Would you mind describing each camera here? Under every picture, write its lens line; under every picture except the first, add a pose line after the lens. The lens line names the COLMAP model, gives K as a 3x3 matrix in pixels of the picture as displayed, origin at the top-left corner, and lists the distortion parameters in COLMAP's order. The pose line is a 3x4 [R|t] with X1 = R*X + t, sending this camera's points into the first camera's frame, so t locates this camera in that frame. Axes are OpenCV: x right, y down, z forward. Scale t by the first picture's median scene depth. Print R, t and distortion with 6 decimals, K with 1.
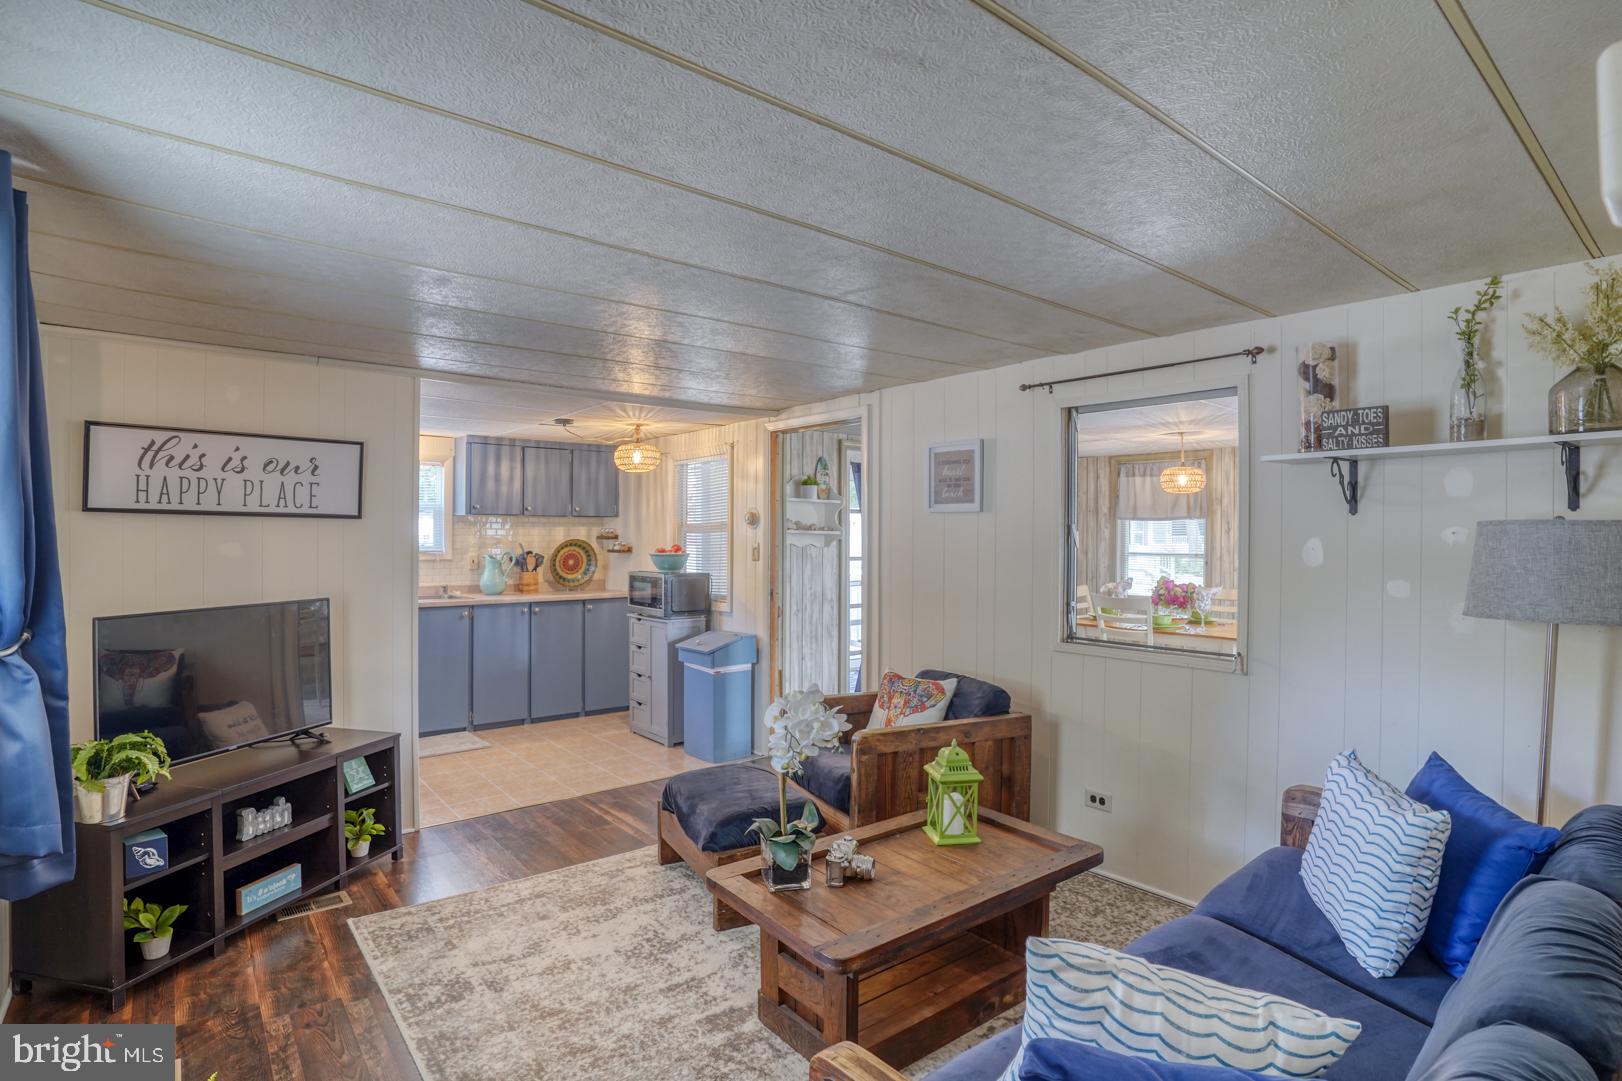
lens RADIAL K [[823.2, 0, 811.0], [0, 823.2, 540.5], [0, 0, 1]] dist [-0.048934, 0.020780]
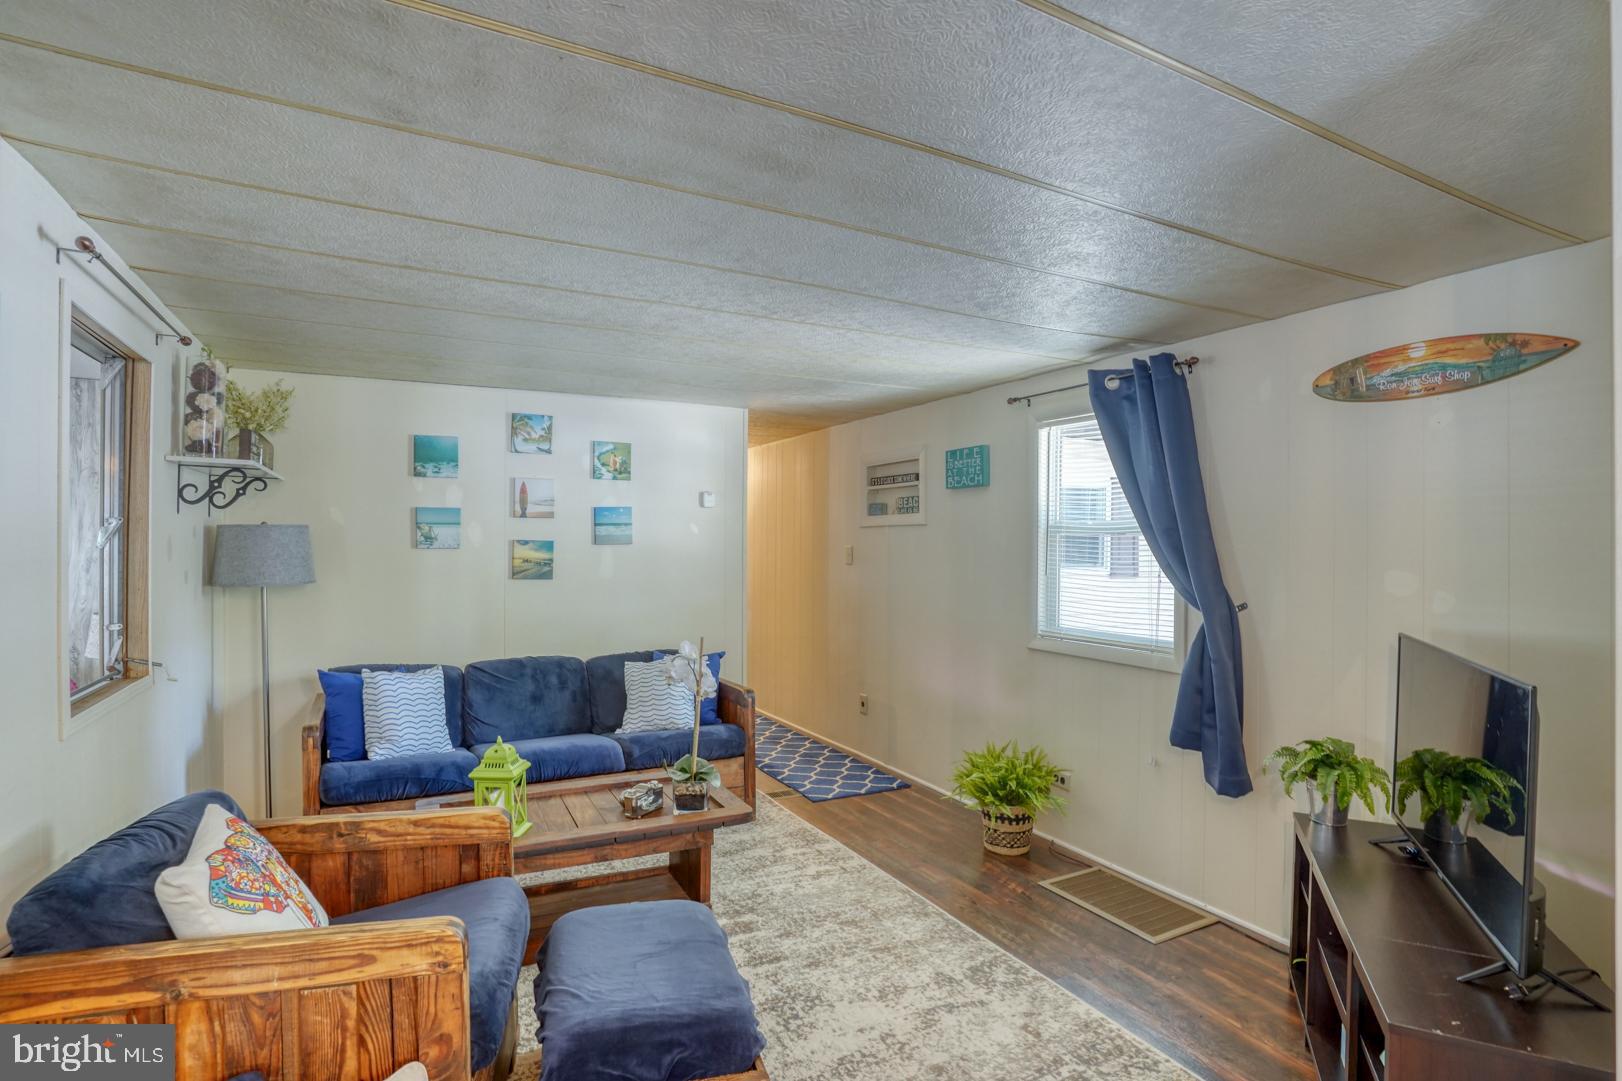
lens RADIAL K [[832.0, 0, 755.7], [0, 832.0, 543.2], [0, 0, 1]] dist [-0.069871, 0.039135]
pose [[-0.966406, -0.010291, 0.256813, -0.170353], [-0.008165, 0.999923, 0.009344, -0.002542], [-0.256889, 0.006933, -0.966416, 0.836787]]
